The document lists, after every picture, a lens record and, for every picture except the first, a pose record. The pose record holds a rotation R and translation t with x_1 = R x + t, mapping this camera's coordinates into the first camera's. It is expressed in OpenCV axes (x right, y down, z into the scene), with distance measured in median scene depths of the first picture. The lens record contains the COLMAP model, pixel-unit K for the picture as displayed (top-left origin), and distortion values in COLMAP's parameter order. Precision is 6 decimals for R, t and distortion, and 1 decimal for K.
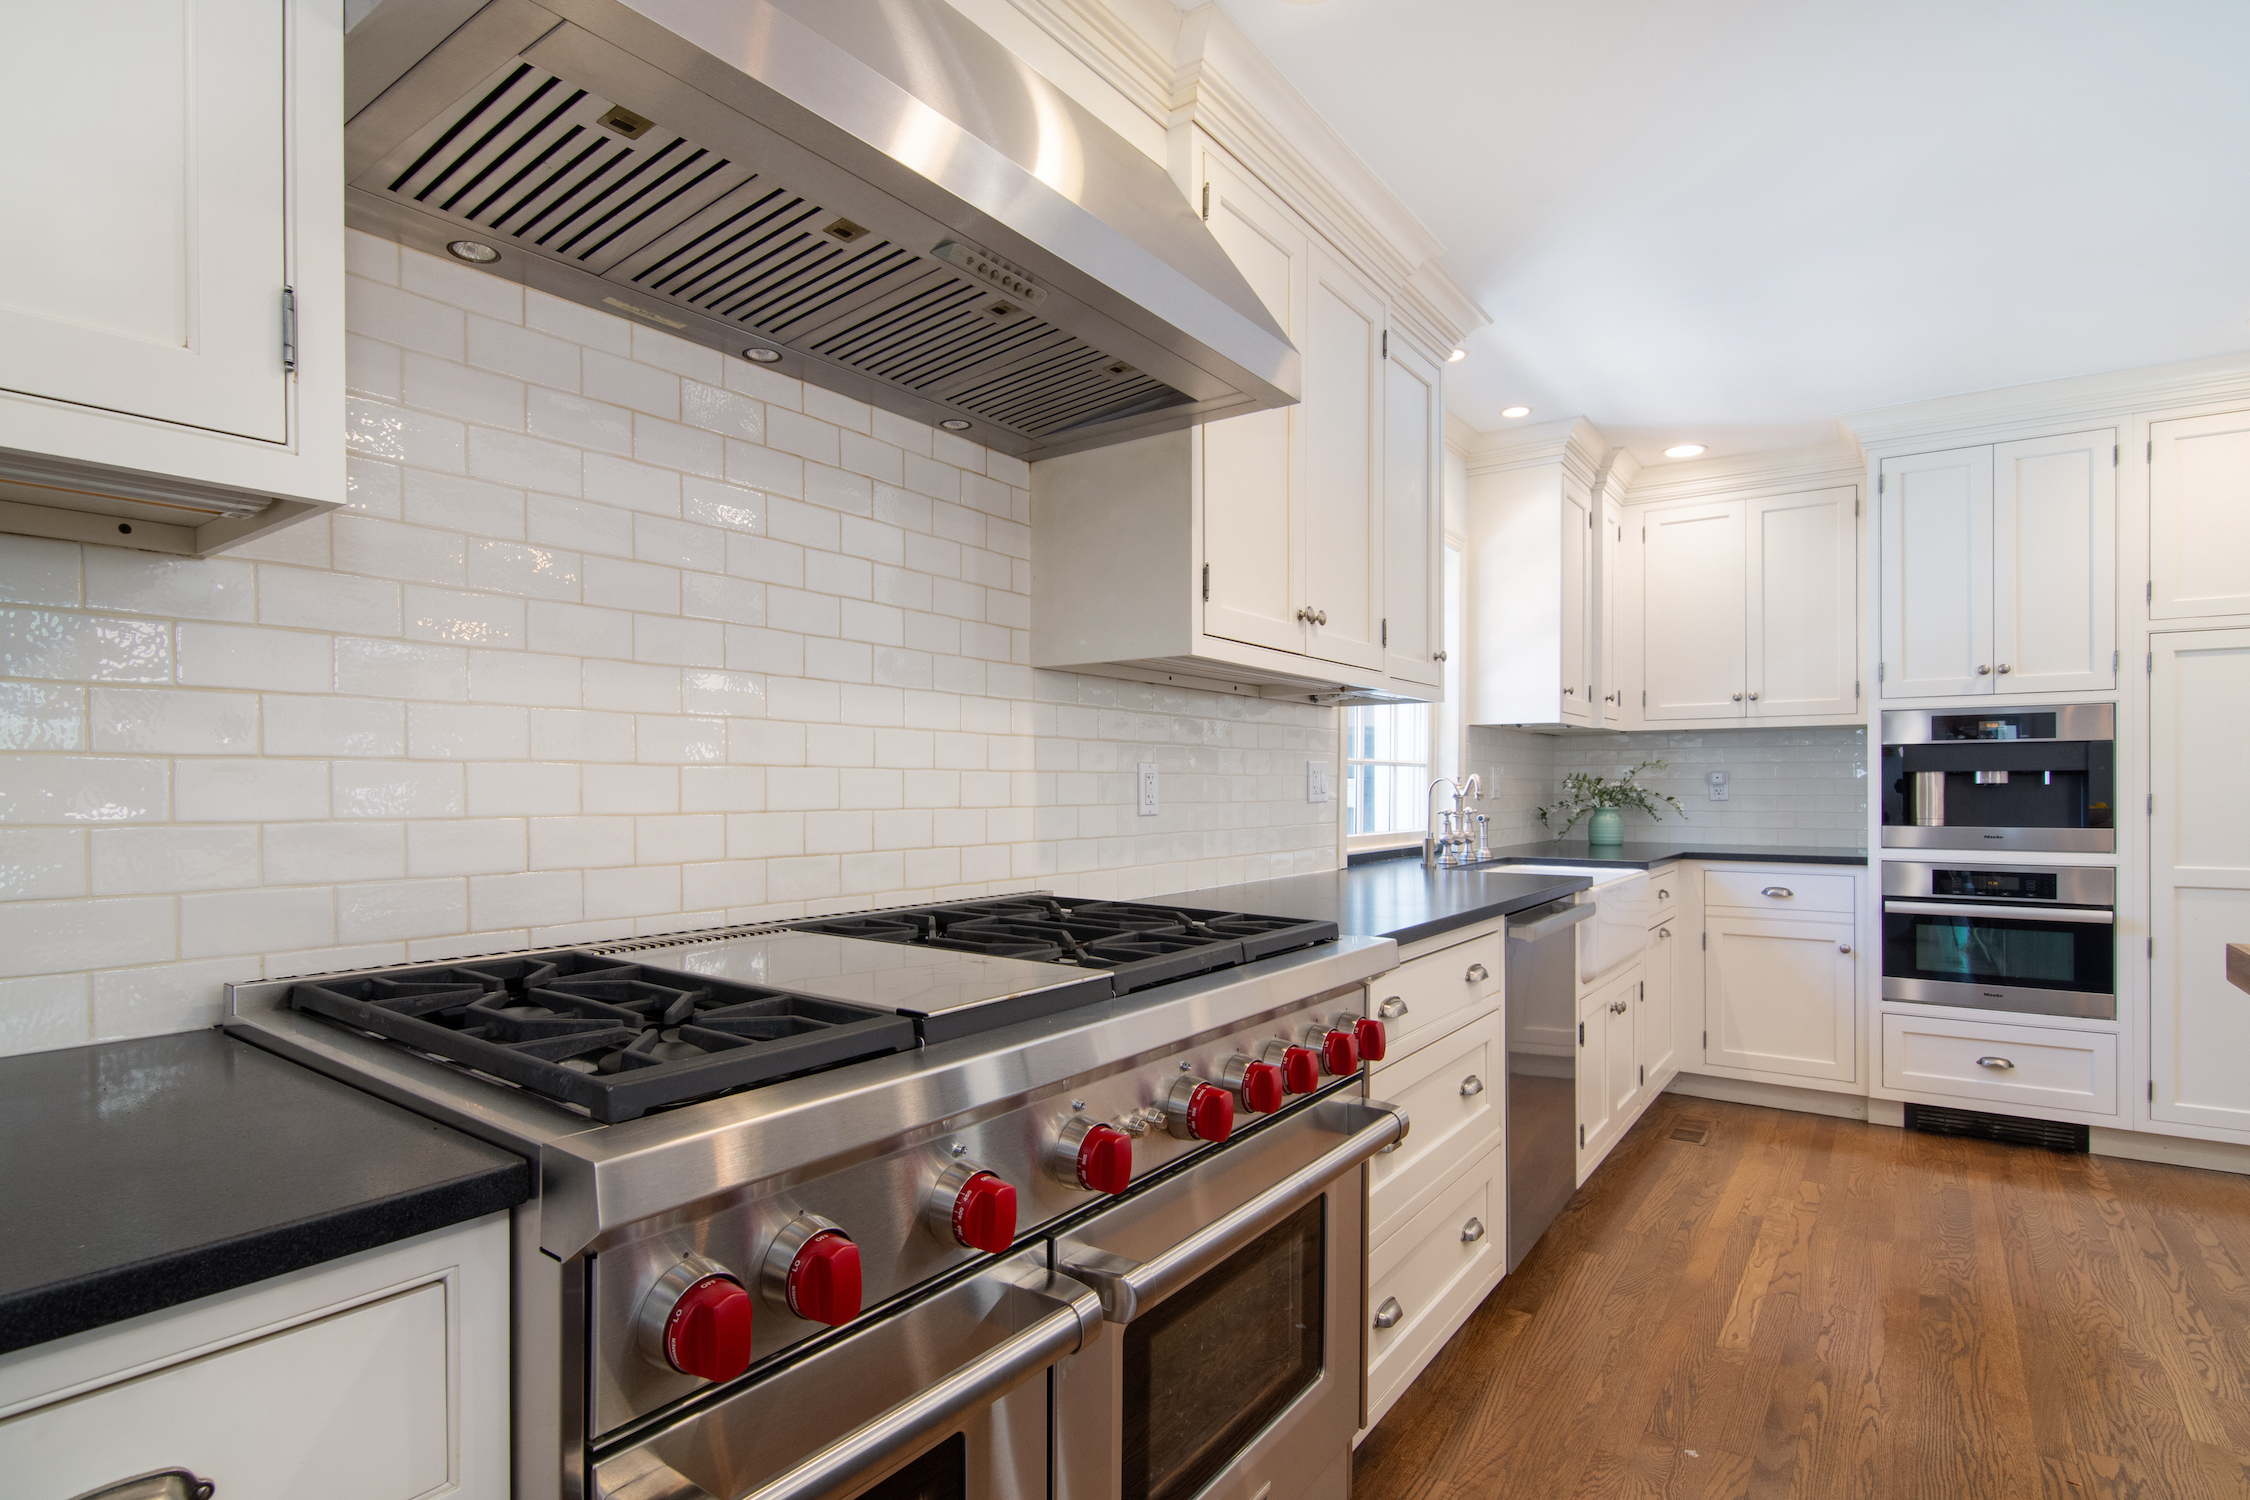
lens RADIAL K [[1106.3, 0, 1122.5], [0, 1106.3, 761.4], [0, 0, 1]] dist [-0.012592, -0.000699]
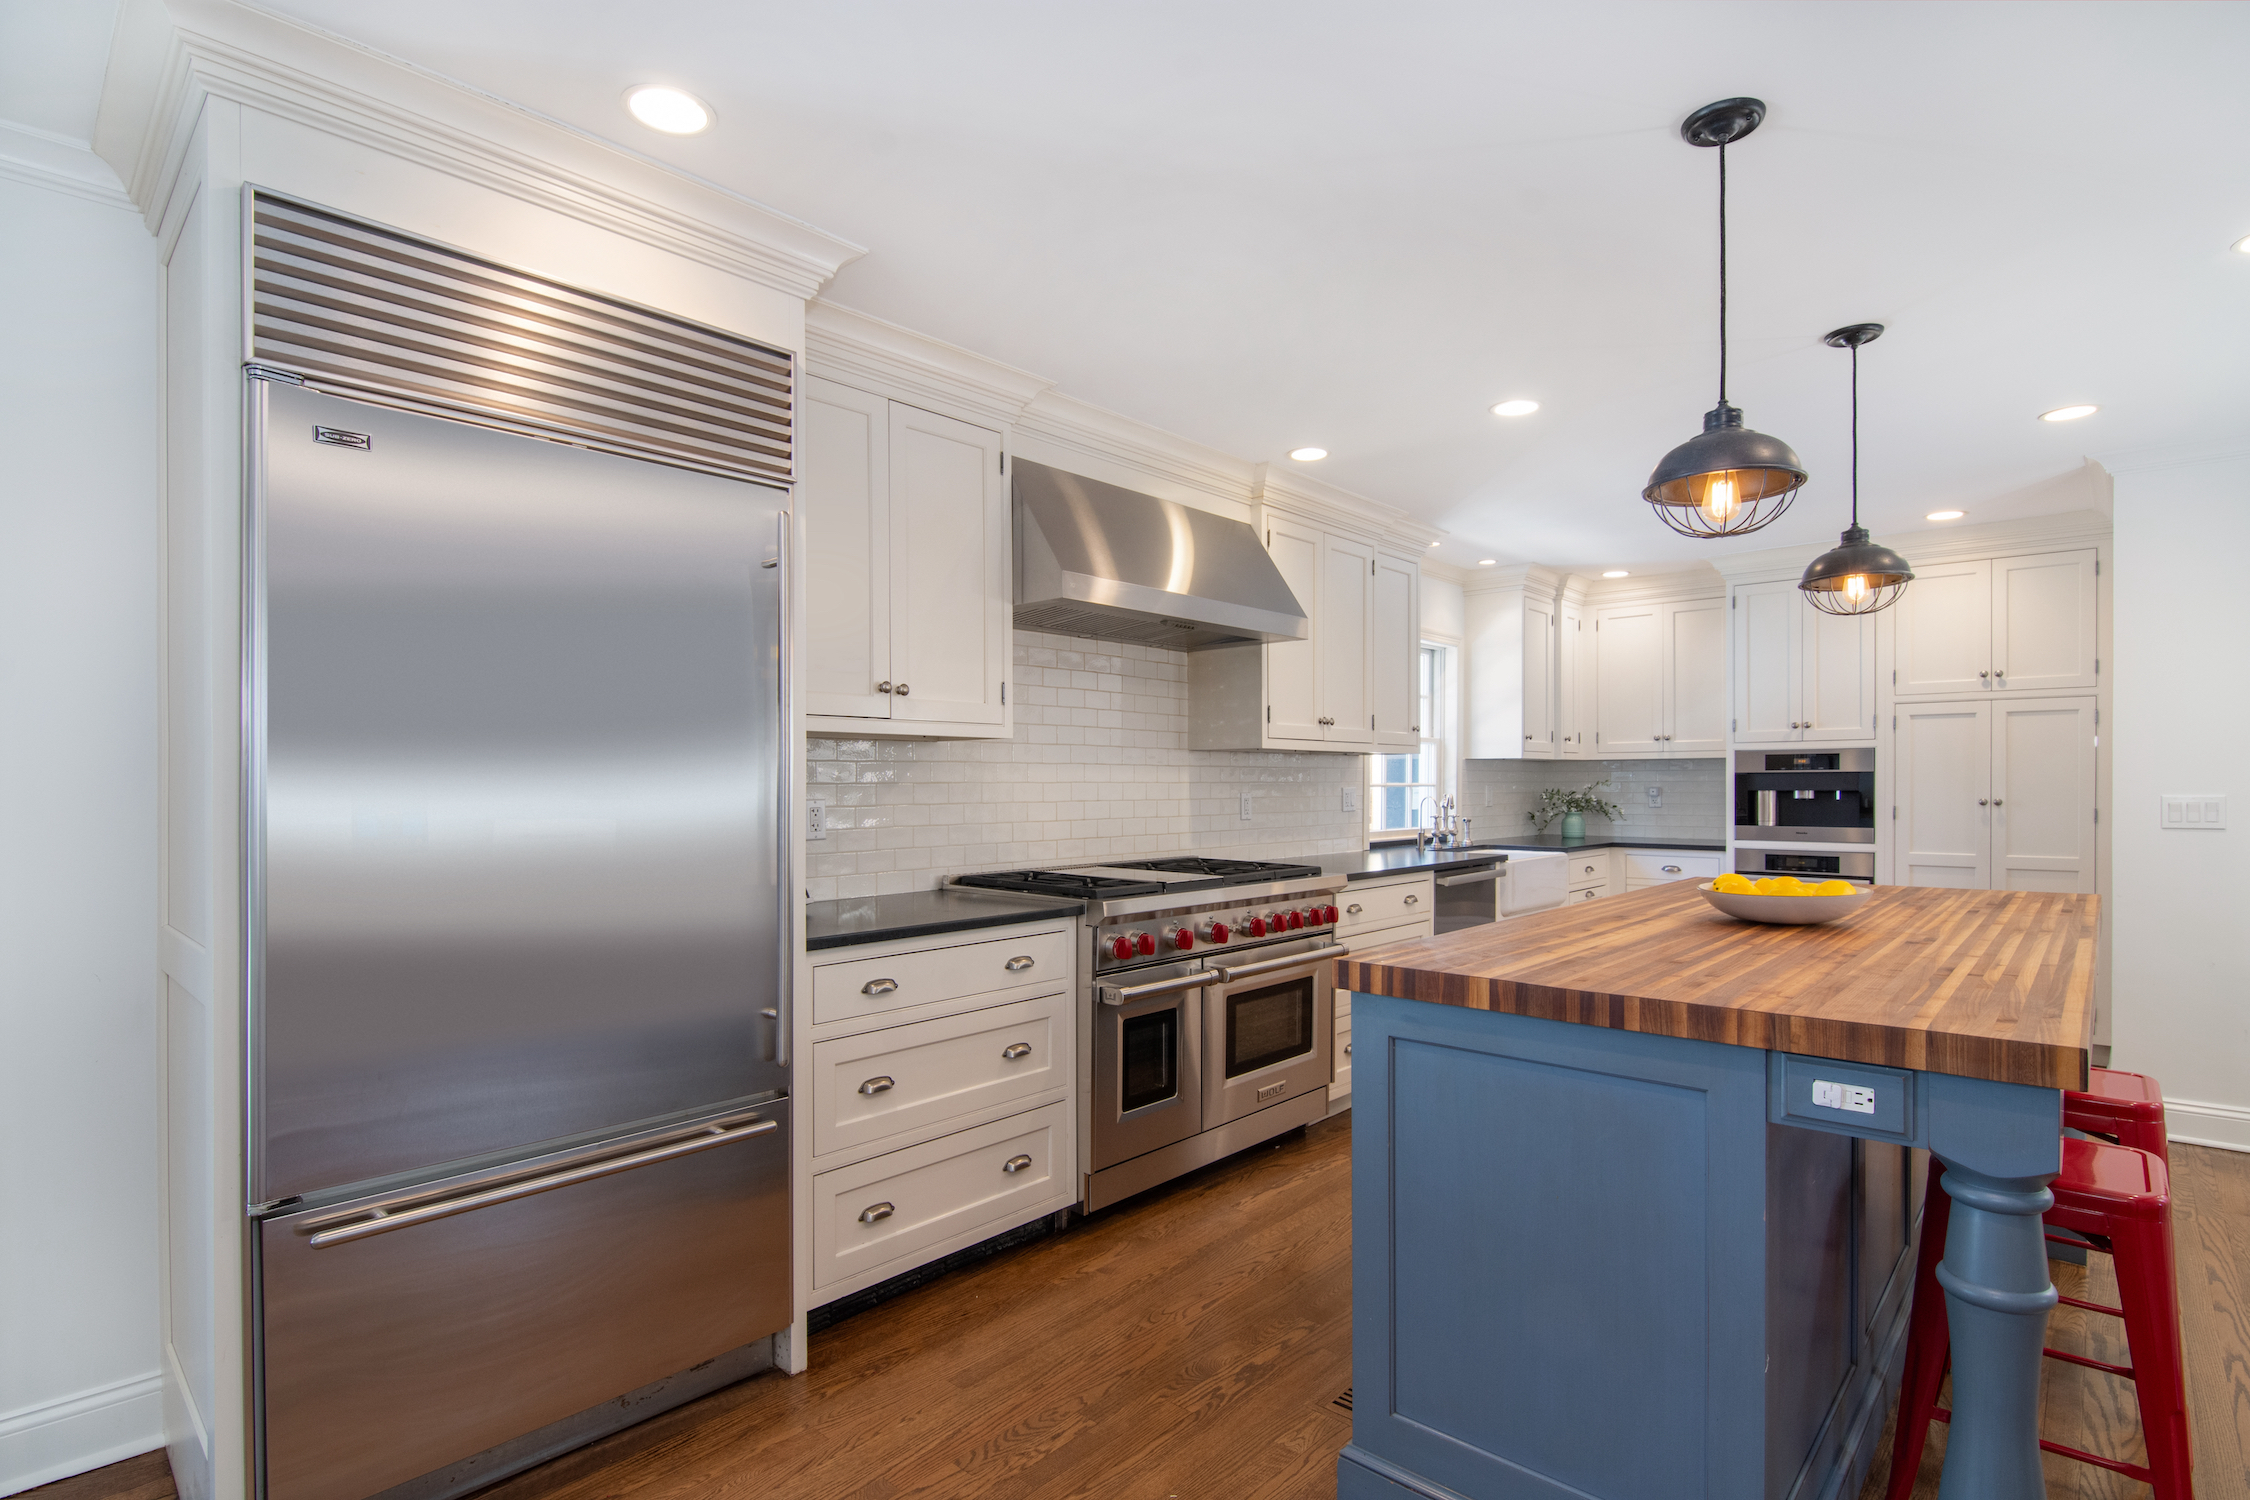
lens RADIAL K [[1106.3, 0, 1118.5], [0, 1106.3, 767.5], [0, 0, 1]] dist [-0.012592, -0.000699]
pose [[0.992774, -0.003651, -0.119945, 0.021675], [0.004982, 0.999929, 0.010798, -0.043491], [0.119898, -0.011318, 0.992722, -0.630707]]
